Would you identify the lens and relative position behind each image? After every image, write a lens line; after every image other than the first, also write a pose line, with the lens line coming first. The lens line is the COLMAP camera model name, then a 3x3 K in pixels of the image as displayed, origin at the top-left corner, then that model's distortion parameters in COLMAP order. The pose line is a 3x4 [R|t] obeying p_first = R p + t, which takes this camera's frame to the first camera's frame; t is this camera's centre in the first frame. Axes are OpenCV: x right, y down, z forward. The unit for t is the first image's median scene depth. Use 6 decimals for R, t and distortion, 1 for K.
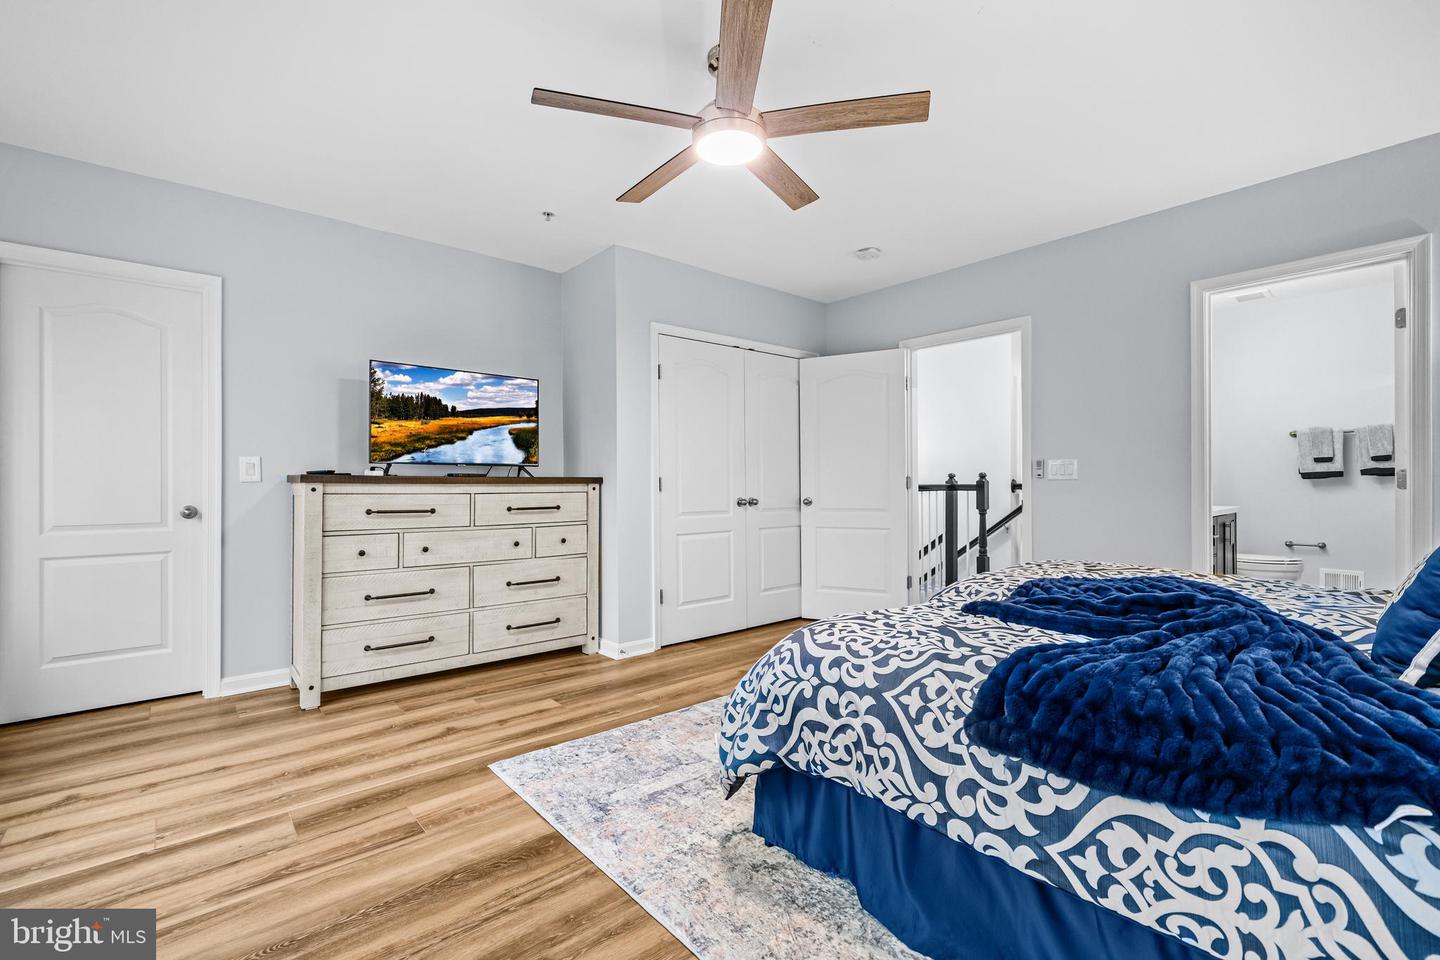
lens RADIAL K [[629.0, 0, 720.0], [0, 629.0, 480.0], [0, 0, 1]] dist [-0.000030, 0.000170]
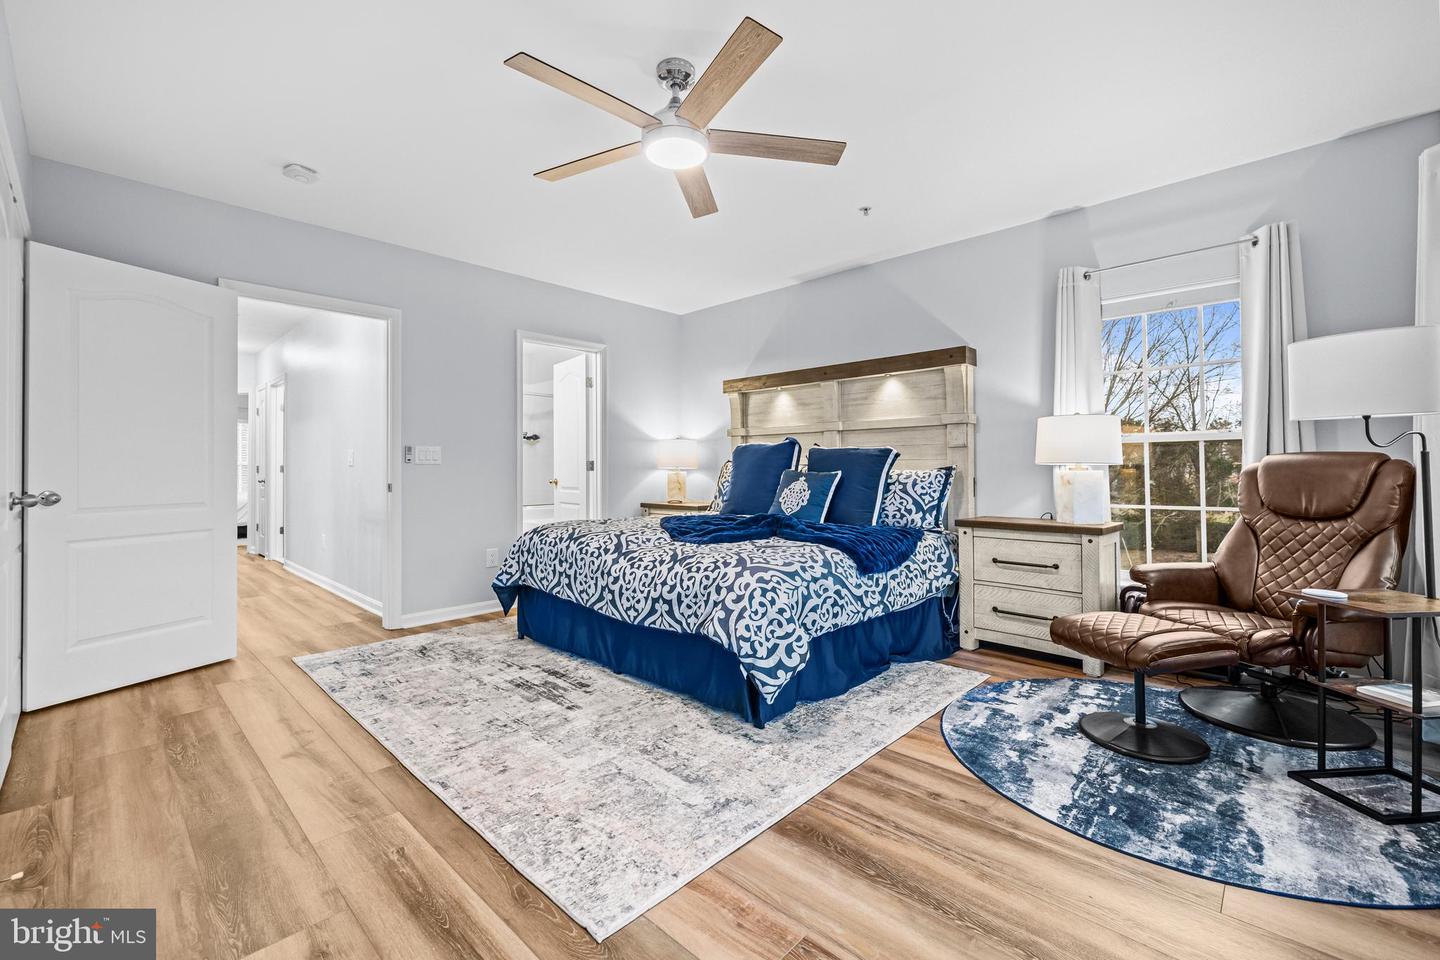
lens RADIAL K [[597.9, 0, 716.4], [0, 597.9, 465.2], [0, 0, 1]] dist [0.000522, 0.000015]
pose [[-0.092815, 0.015174, 0.995568, -1.335651], [0.002488, 0.999884, -0.015008, 0.042078], [-0.995680, 0.001084, -0.092842, 1.359789]]
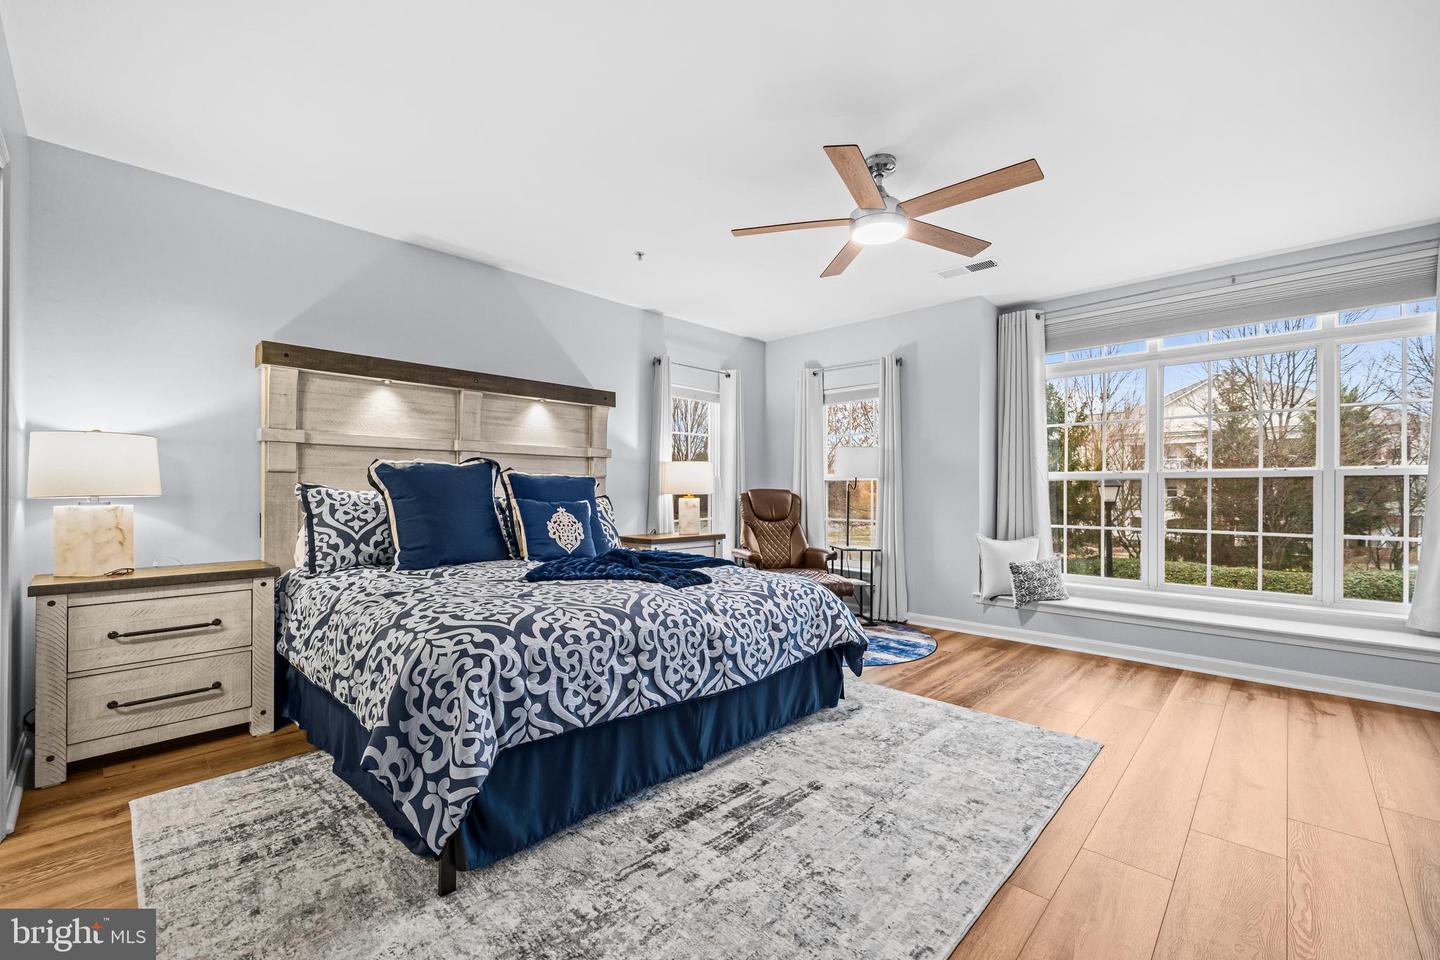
lens RADIAL K [[591.9, 0, 723.3], [0, 591.9, 489.3], [0, 0, 1]] dist [-0.001523, -0.000087]
pose [[-0.995868, 0.003607, -0.090741, 0.583459], [0.003977, 0.999984, -0.003904, 0.000937], [0.090725, -0.004248, -0.995867, 2.873865]]
